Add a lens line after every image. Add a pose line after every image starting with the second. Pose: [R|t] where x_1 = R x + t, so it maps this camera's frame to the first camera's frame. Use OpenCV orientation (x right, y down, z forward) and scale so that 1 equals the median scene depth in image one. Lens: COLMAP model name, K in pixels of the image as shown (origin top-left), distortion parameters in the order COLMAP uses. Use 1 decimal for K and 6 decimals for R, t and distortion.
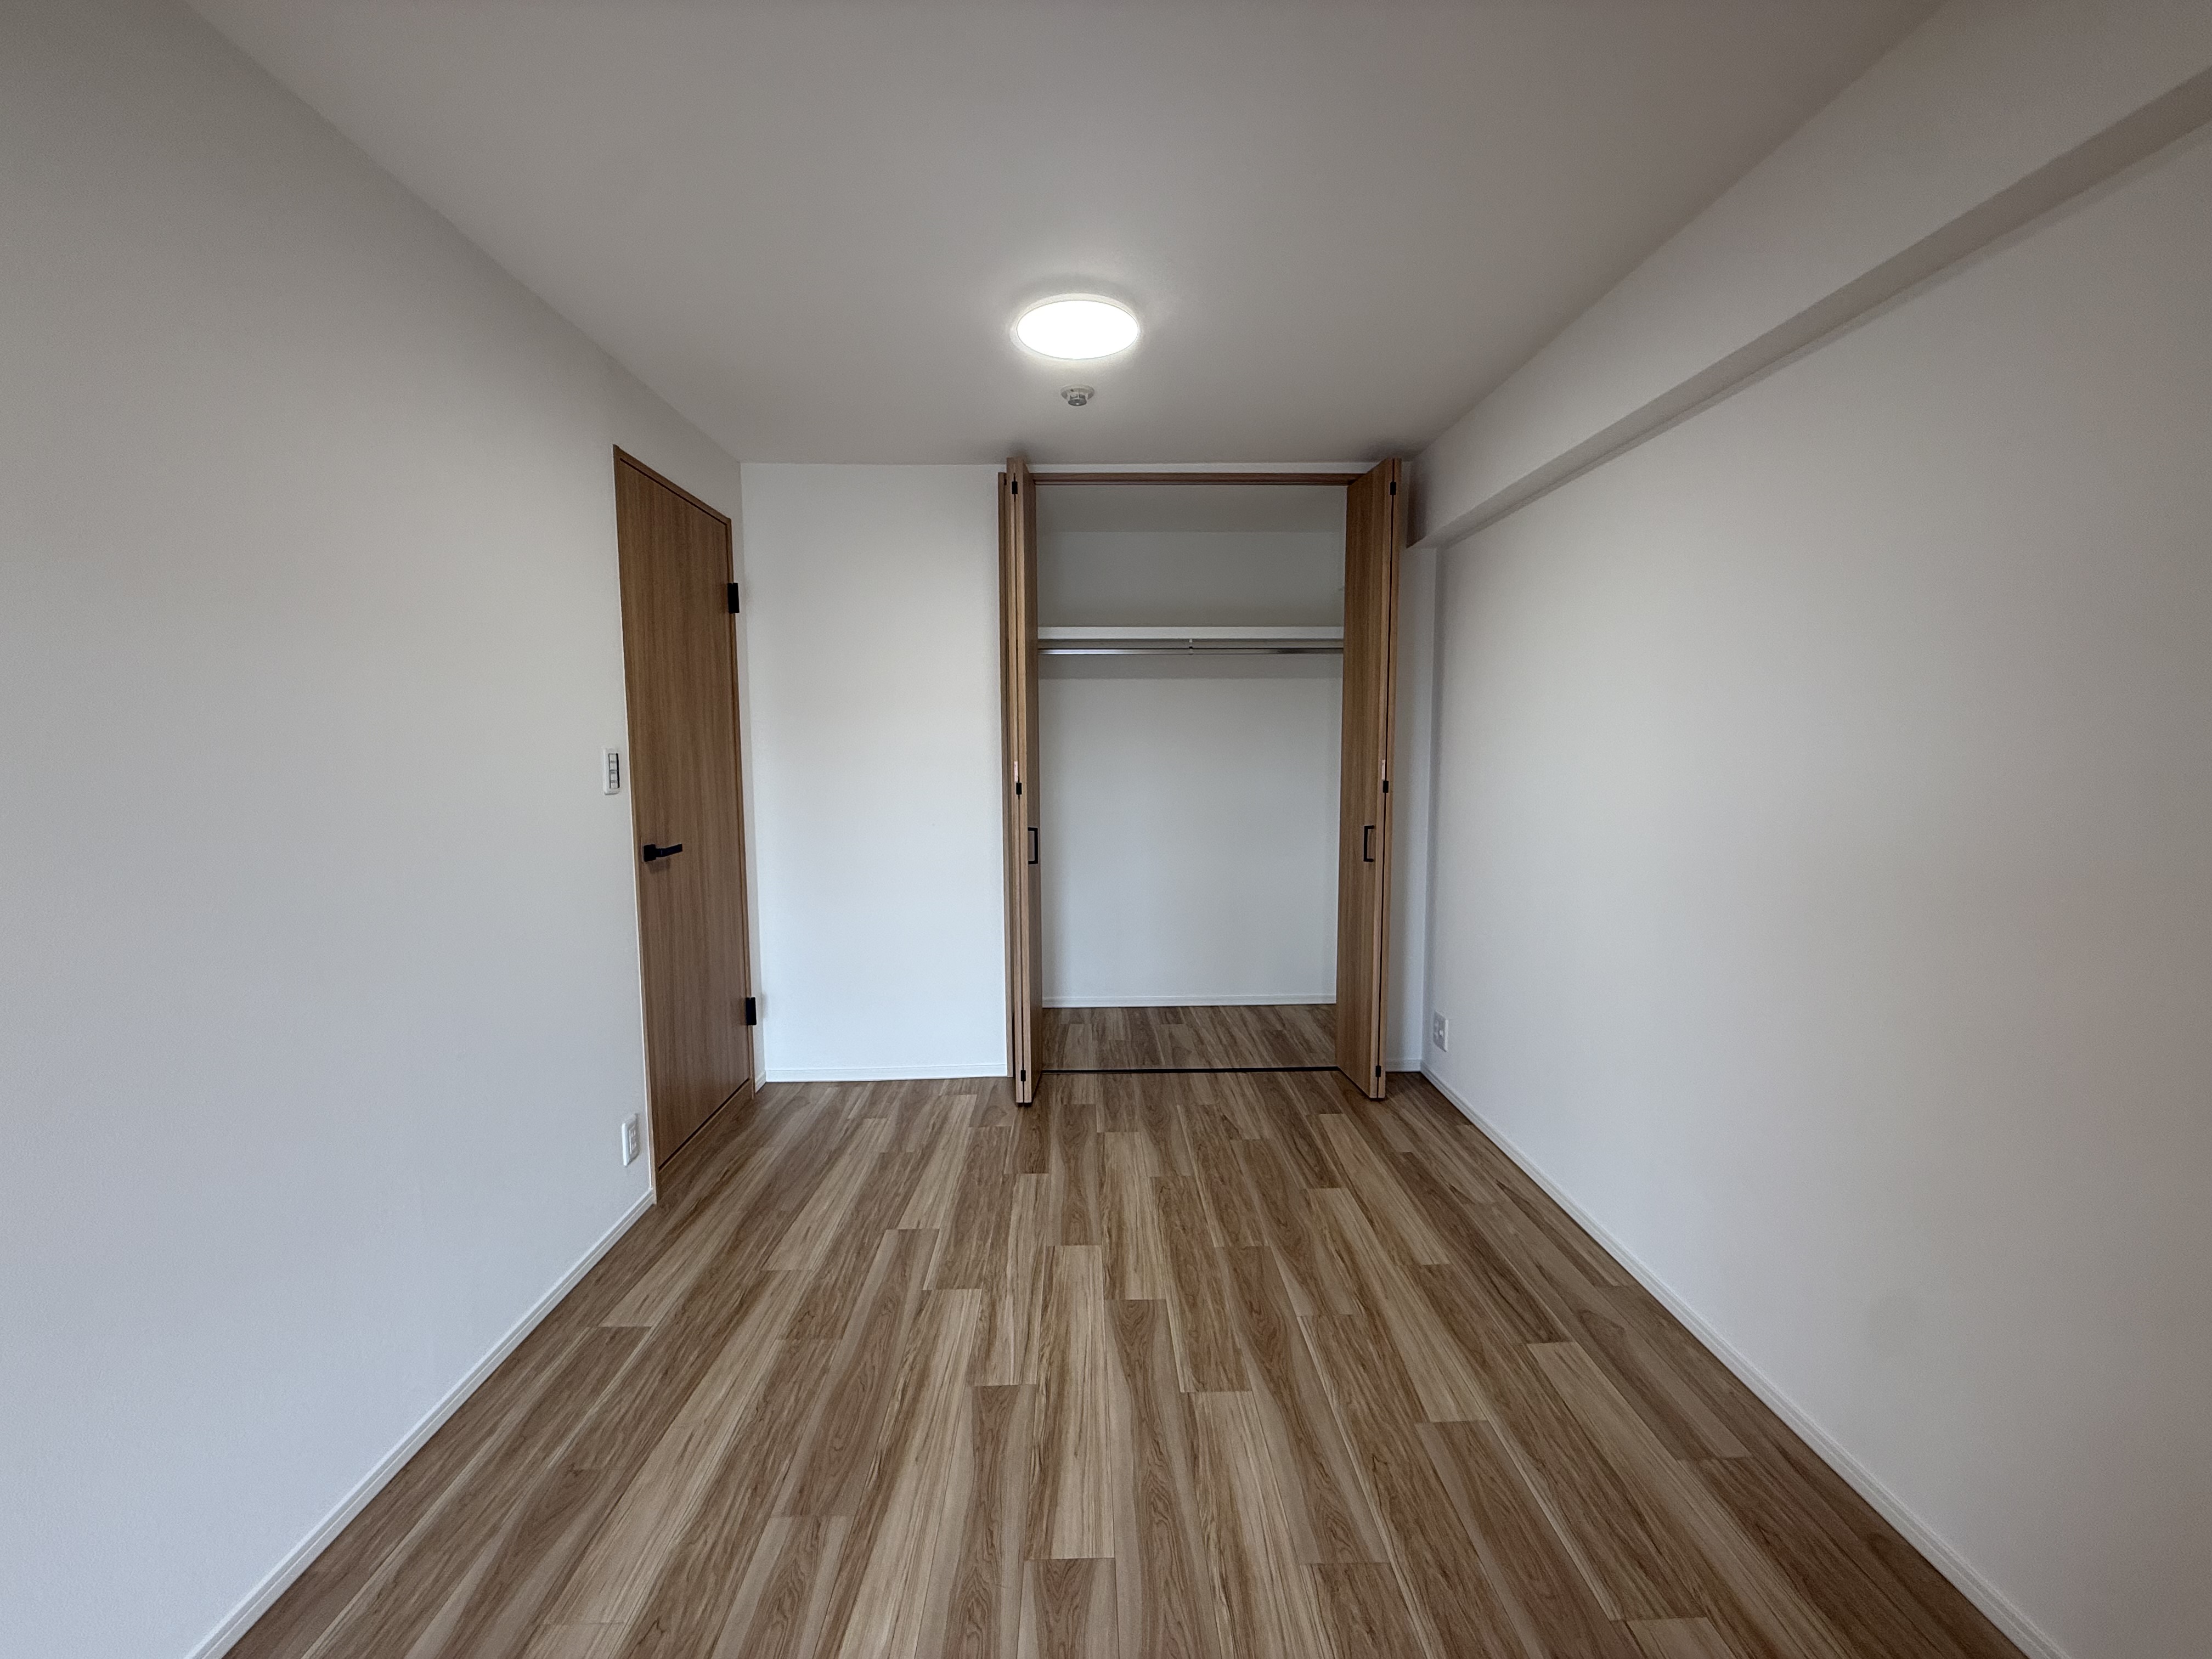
lens RADIAL K [[876.2, 0, 1100.6], [0, 876.2, 828.6], [0, 0, 1]] dist [0.002130, -0.000224]
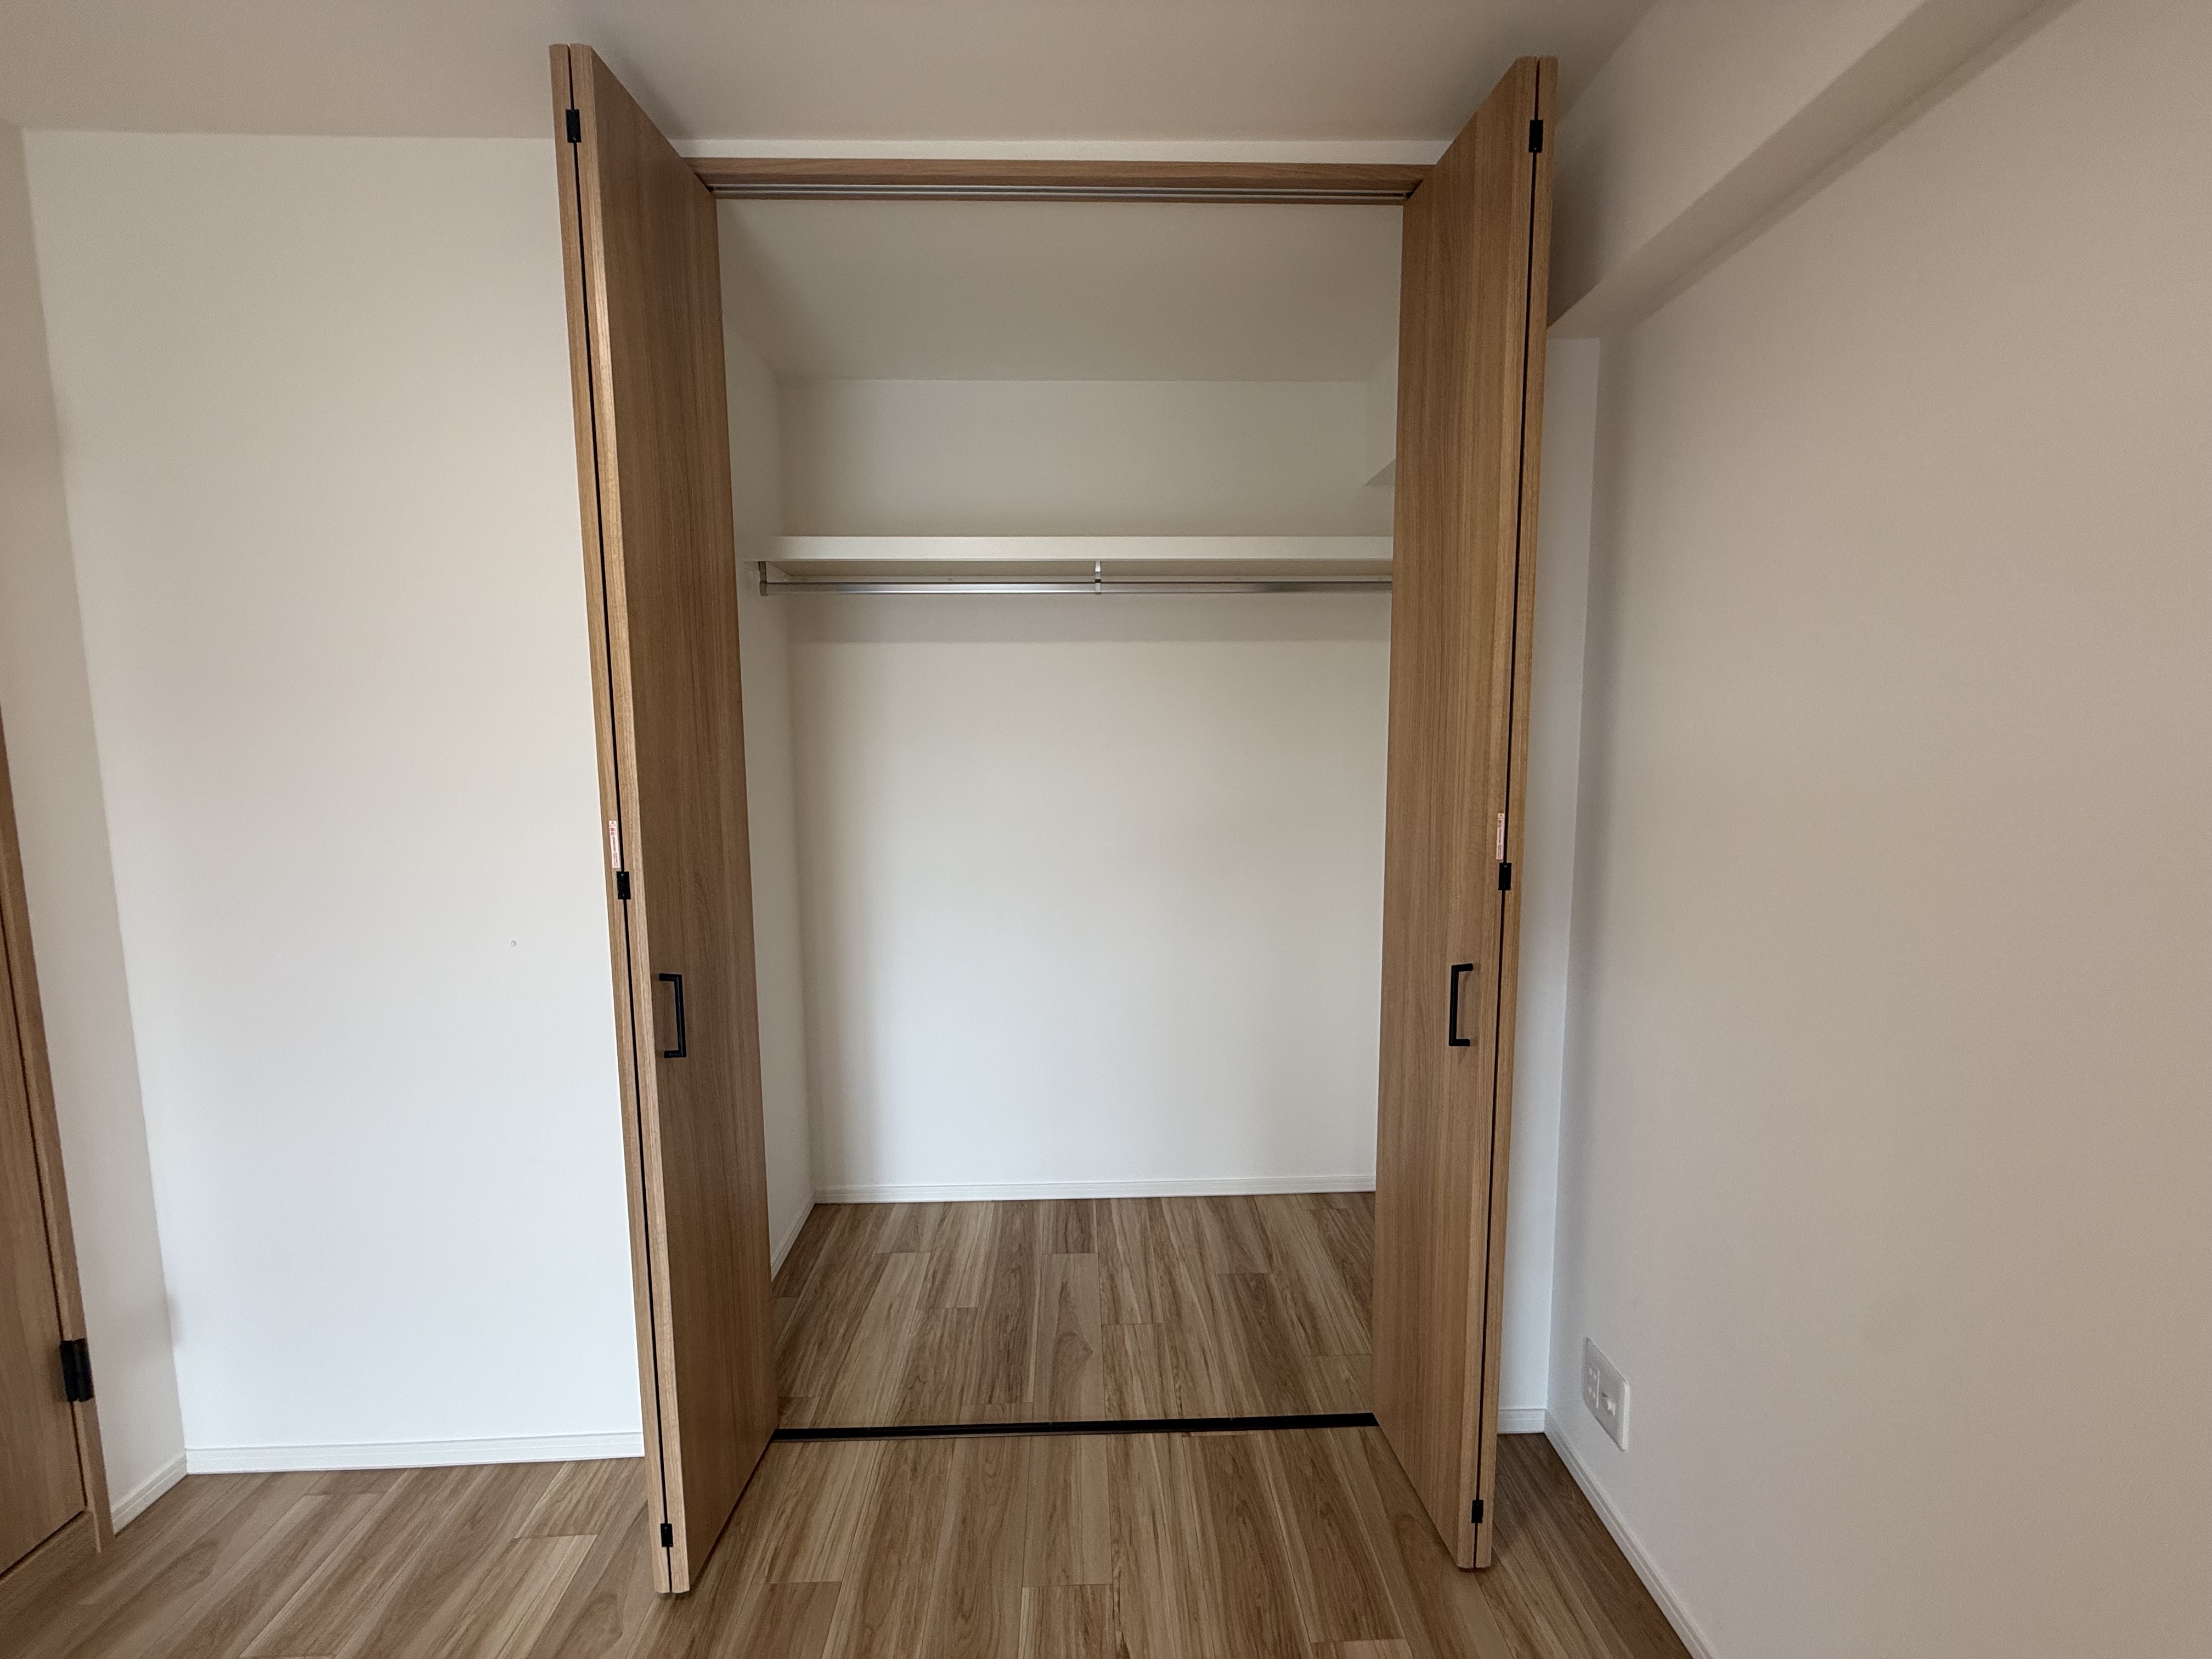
lens RADIAL K [[876.2, 0, 1104.6], [0, 876.2, 823.0], [0, 0, 1]] dist [0.002130, -0.000224]
pose [[0.999964, -0.001891, 0.008304, 0.114710], [0.001804, 0.999943, 0.010521, -0.069260], [-0.008323, -0.010506, 0.999910, 0.513174]]
